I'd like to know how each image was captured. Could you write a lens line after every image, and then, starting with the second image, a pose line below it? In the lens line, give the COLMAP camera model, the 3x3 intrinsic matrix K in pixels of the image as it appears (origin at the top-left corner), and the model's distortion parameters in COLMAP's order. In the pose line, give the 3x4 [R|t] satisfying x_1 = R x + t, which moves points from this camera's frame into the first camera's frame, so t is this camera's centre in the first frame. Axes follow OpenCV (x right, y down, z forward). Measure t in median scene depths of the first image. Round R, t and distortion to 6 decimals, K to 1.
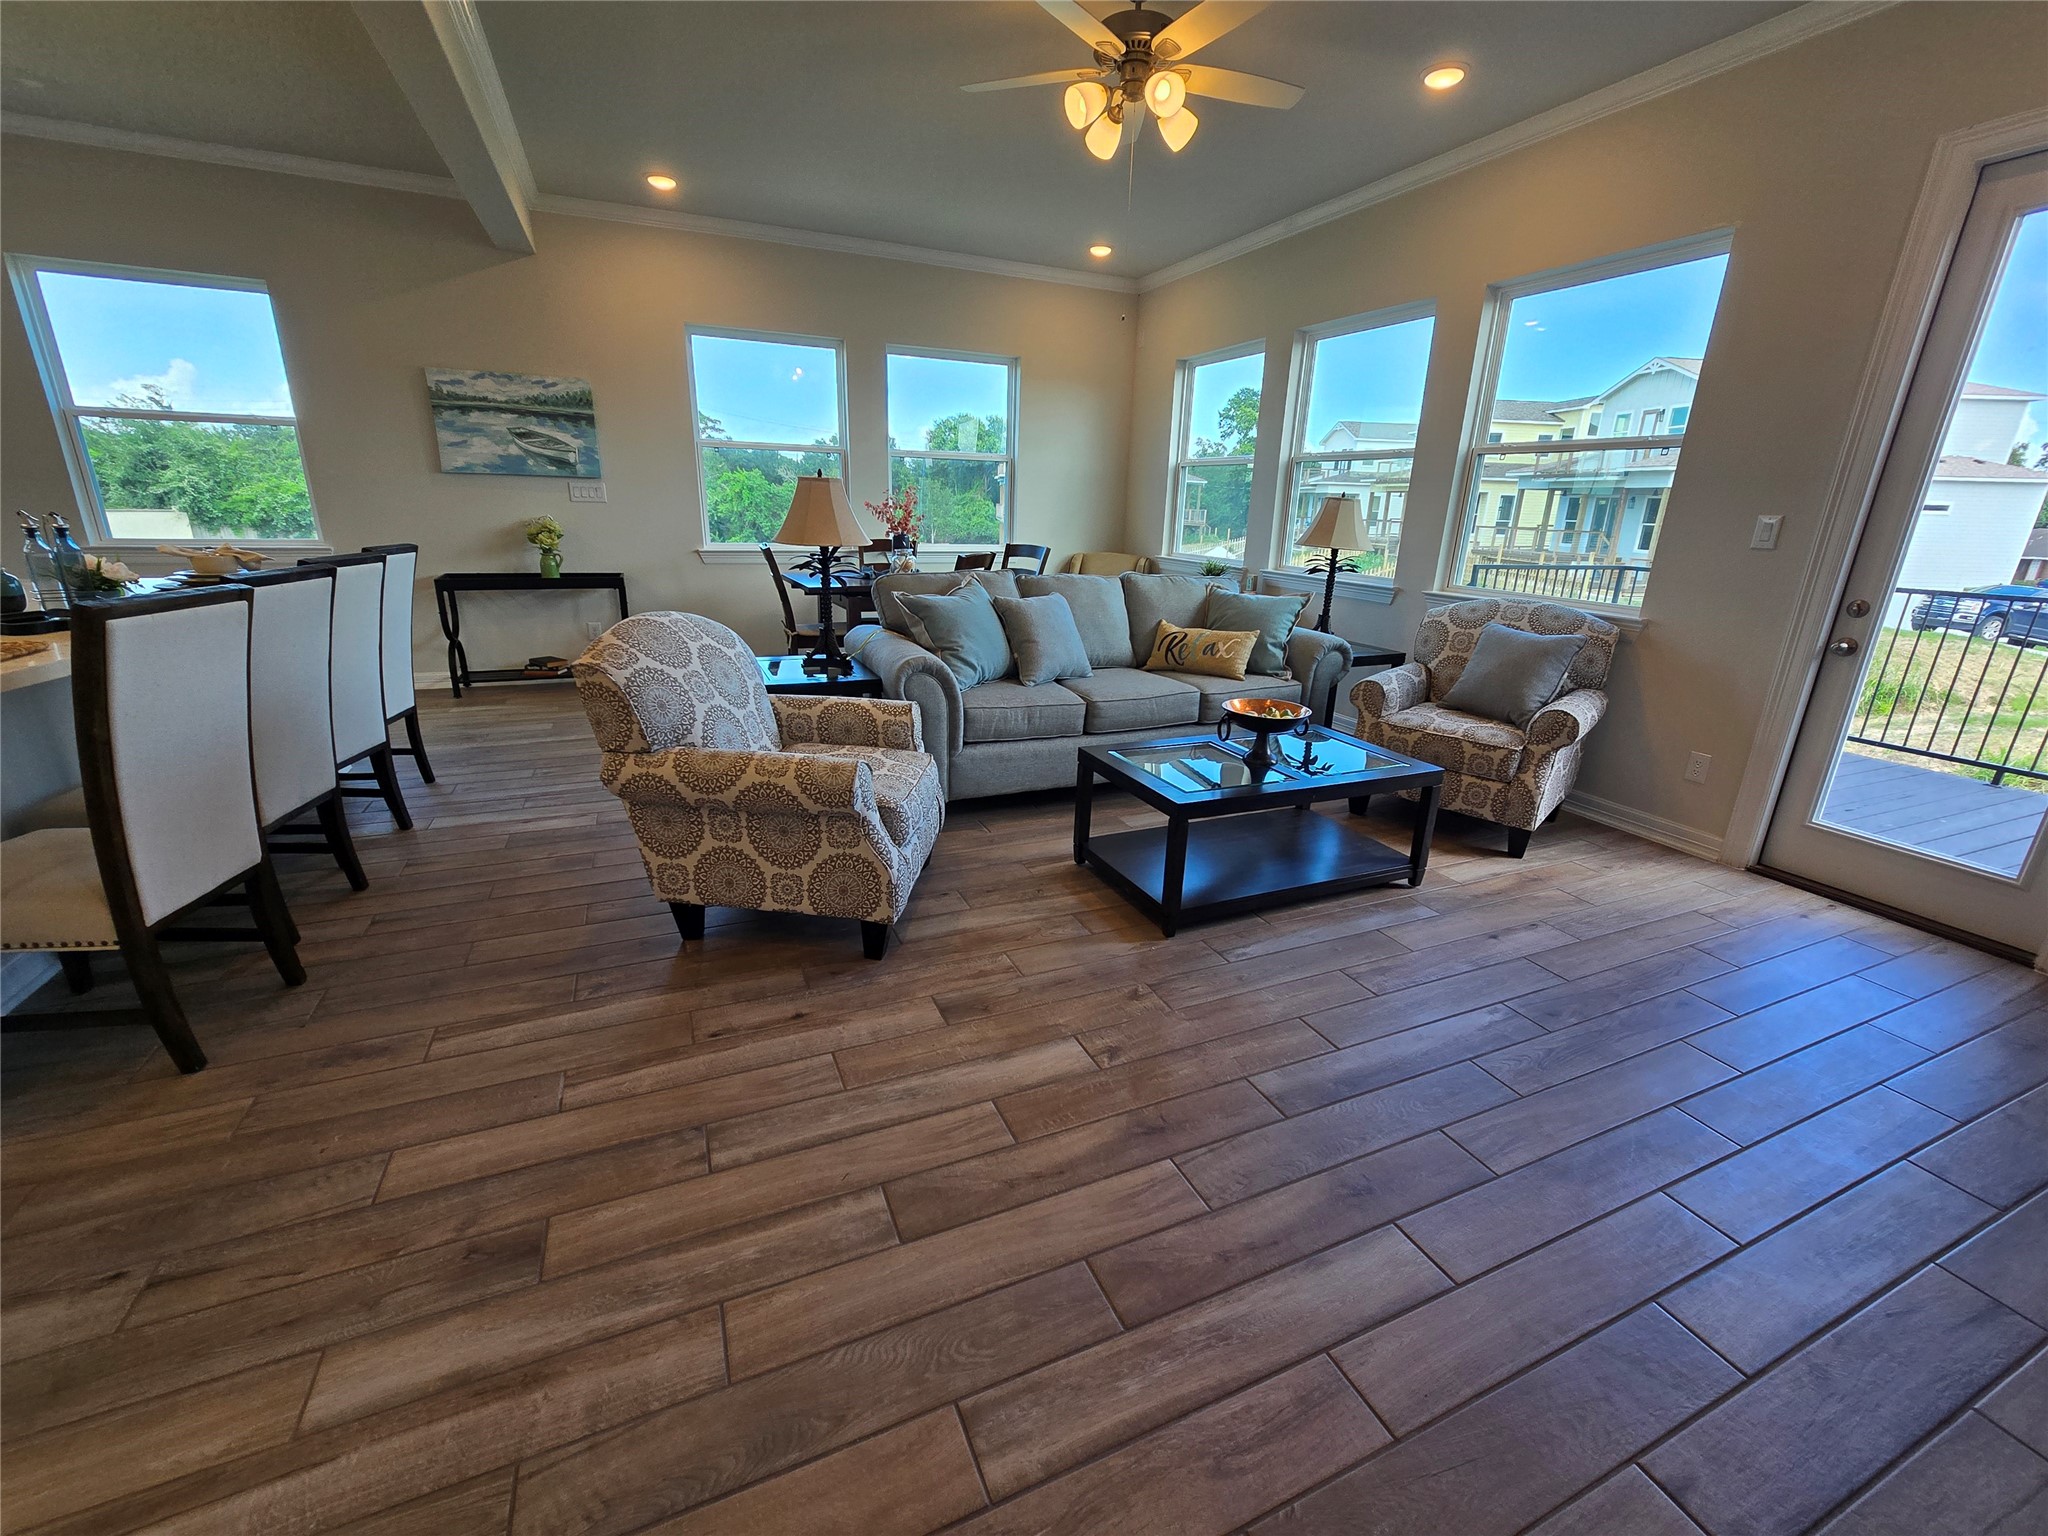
lens RADIAL K [[840.1, 0, 1031.1], [0, 840.1, 773.0], [0, 0, 1]] dist [-0.004320, 0.000403]
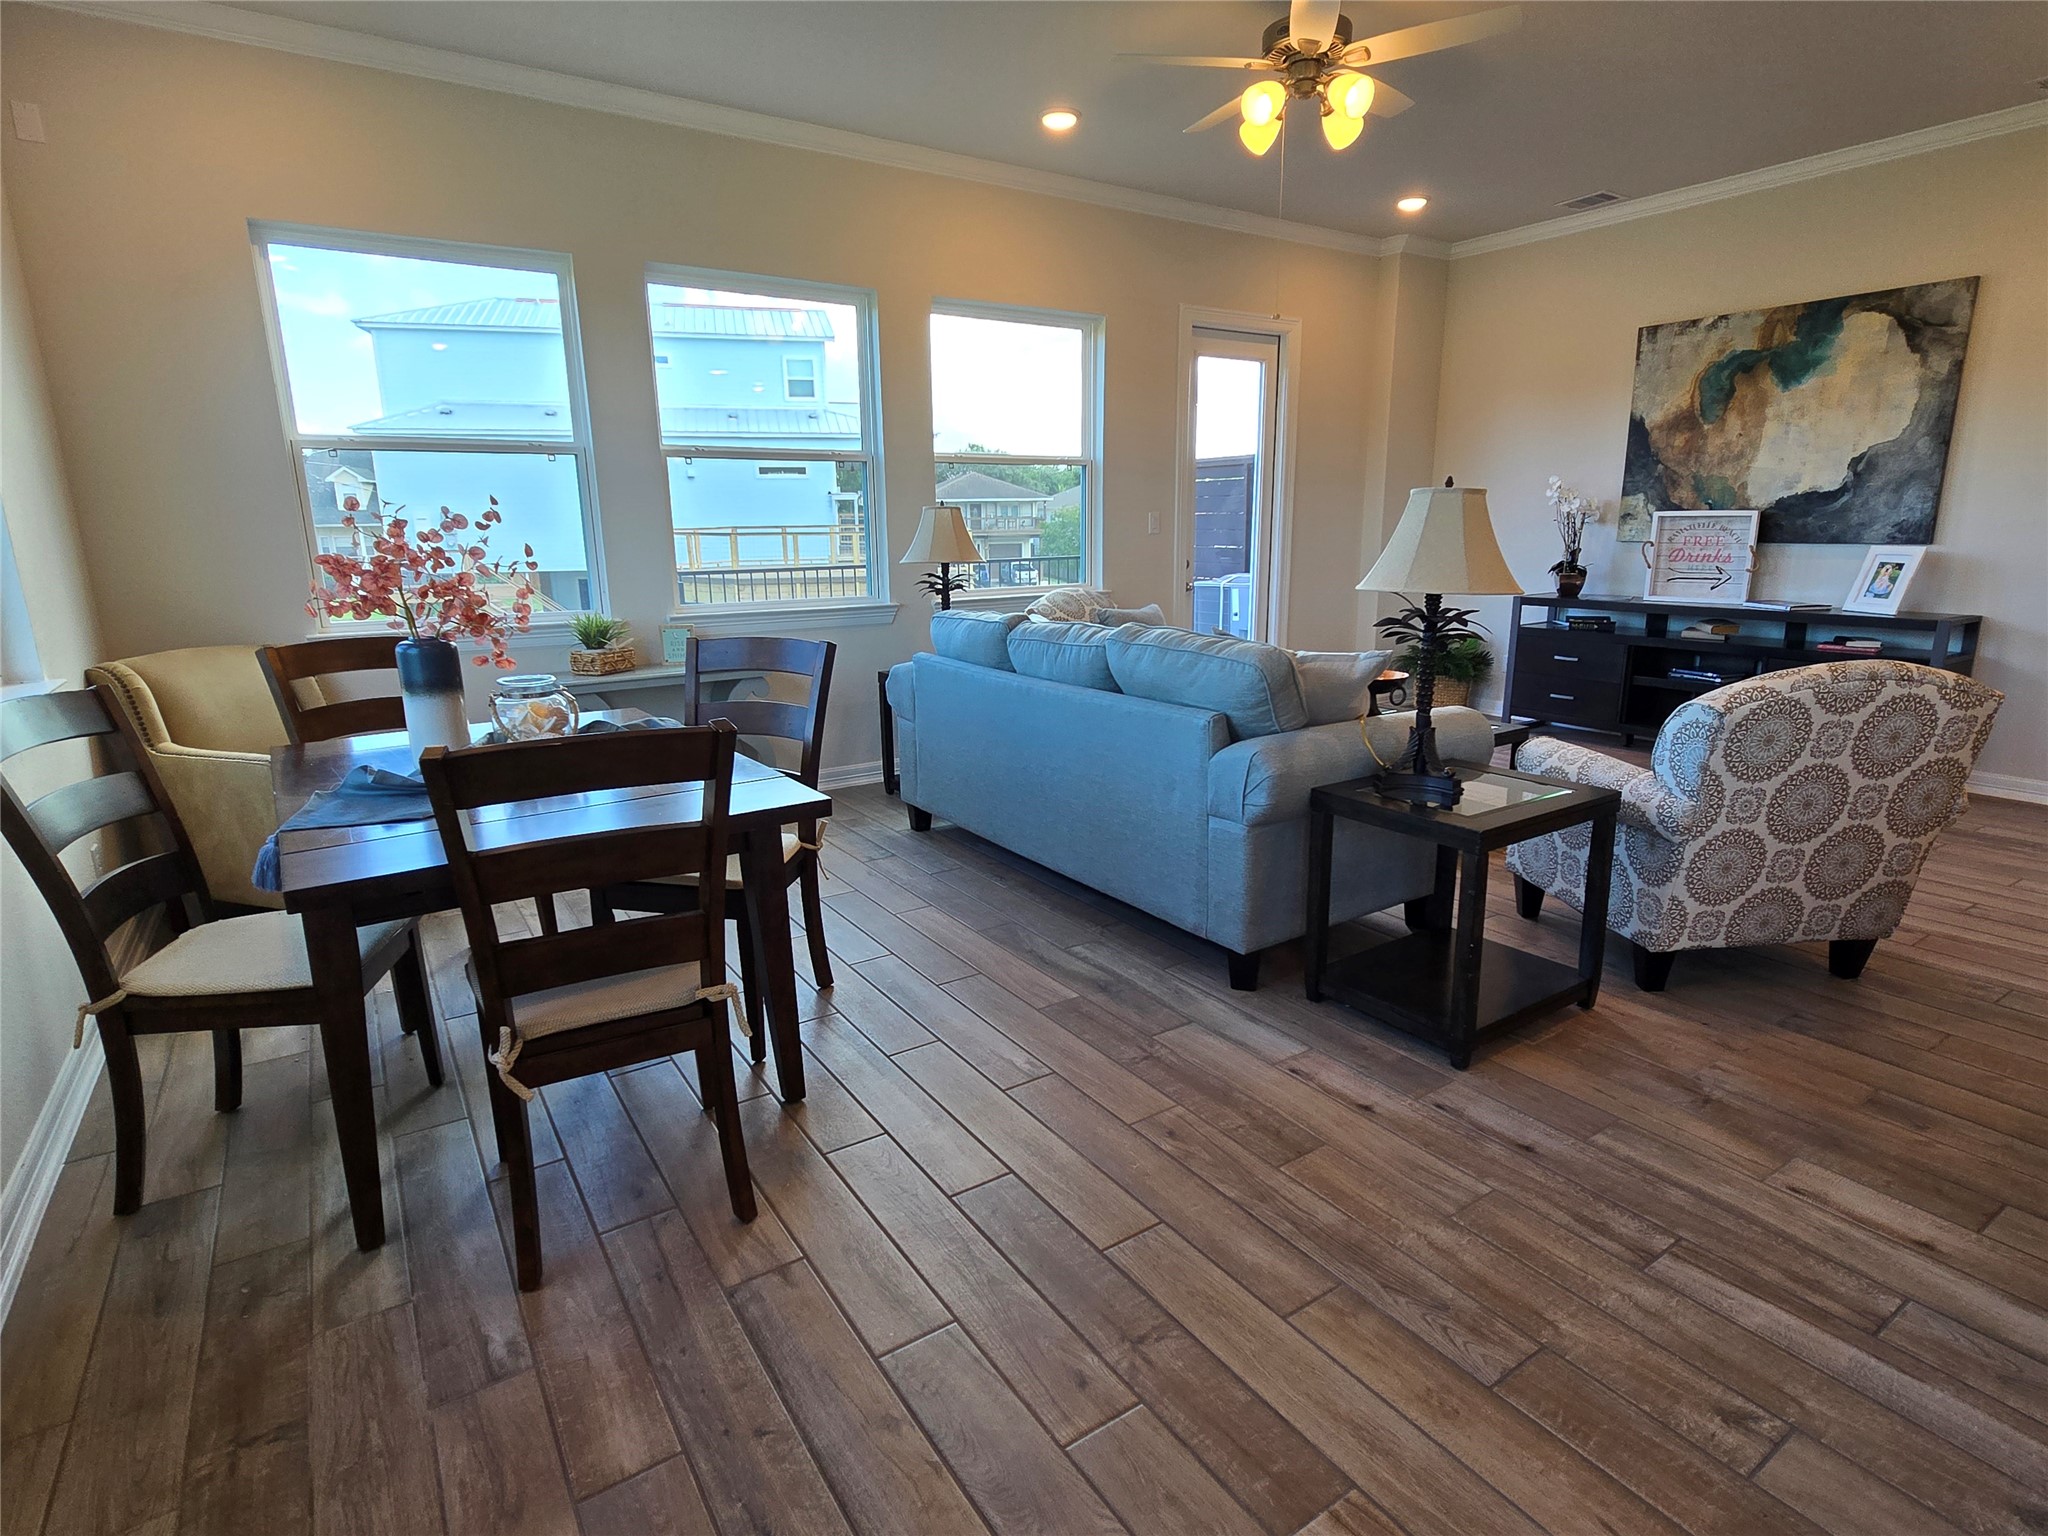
lens RADIAL K [[1058.5, 0, 1035.3], [0, 1058.5, 776.2], [0, 0, 1]] dist [-0.002282, -0.000393]
pose [[-0.173190, -0.263830, 0.948894, -0.909760], [0.318073, 0.896843, 0.307412, -0.450545], [-0.932113, 0.355058, -0.071407, 1.285283]]
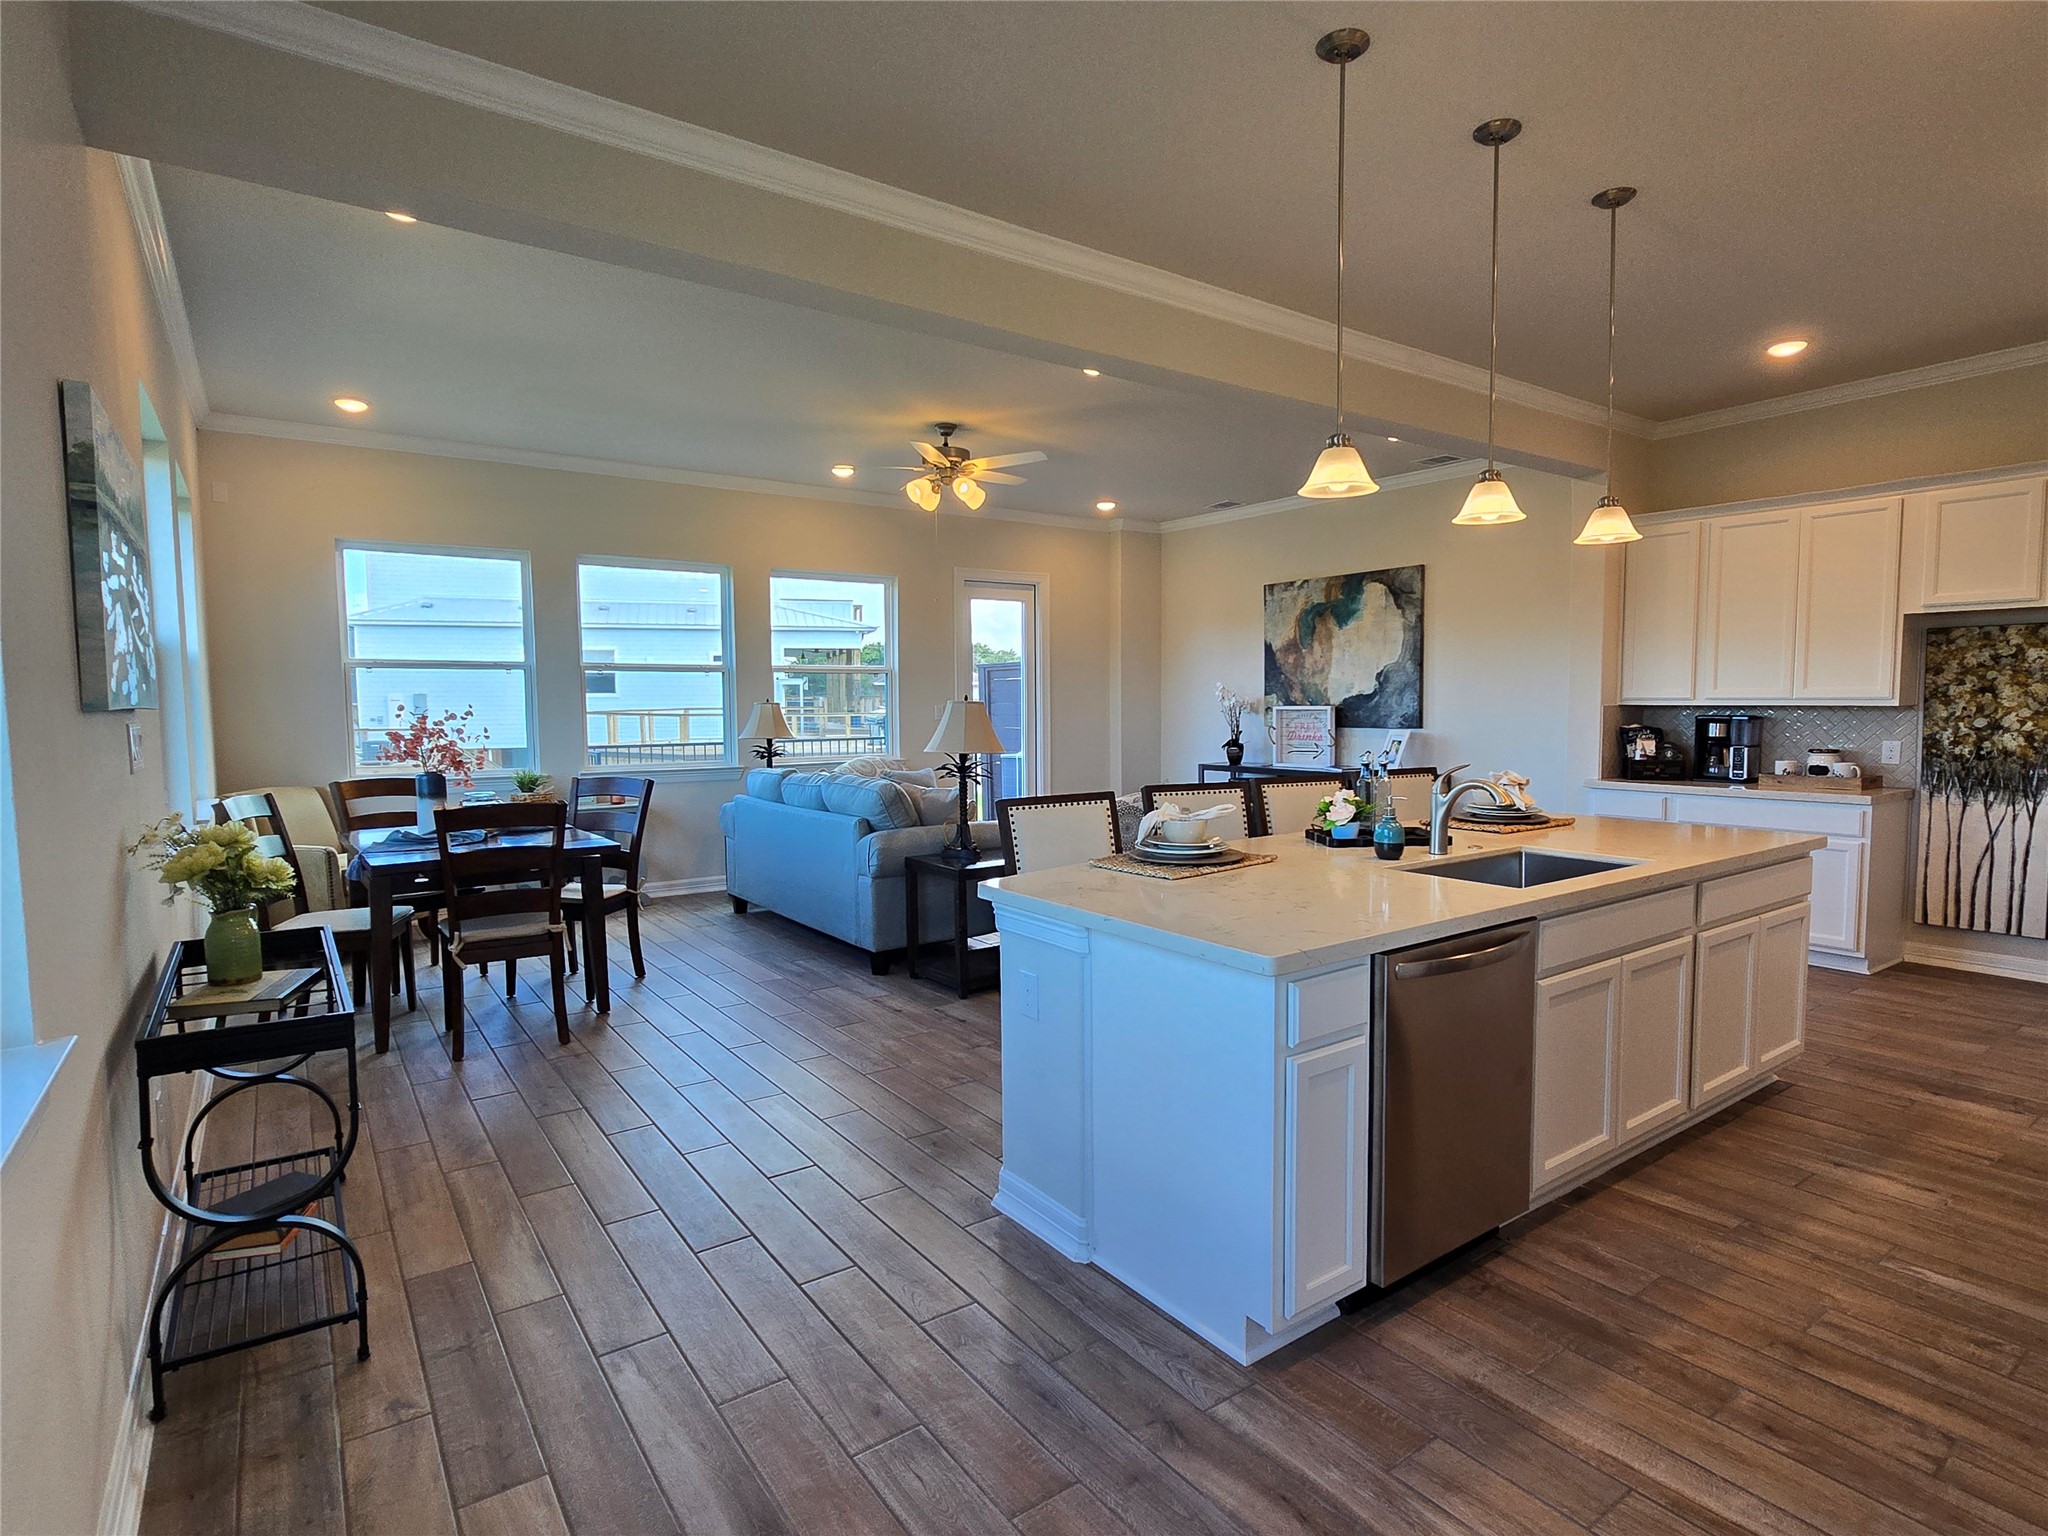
lens RADIAL K [[1058.5, 0, 1035.3], [0, 1058.5, 776.2], [0, 0, 1]] dist [-0.002282, -0.000393]
pose [[-0.206243, -0.102445, 0.973123, -1.620131], [0.310806, 0.936143, 0.164424, -0.424641], [-0.927827, 0.336364, -0.161232, 1.079934]]
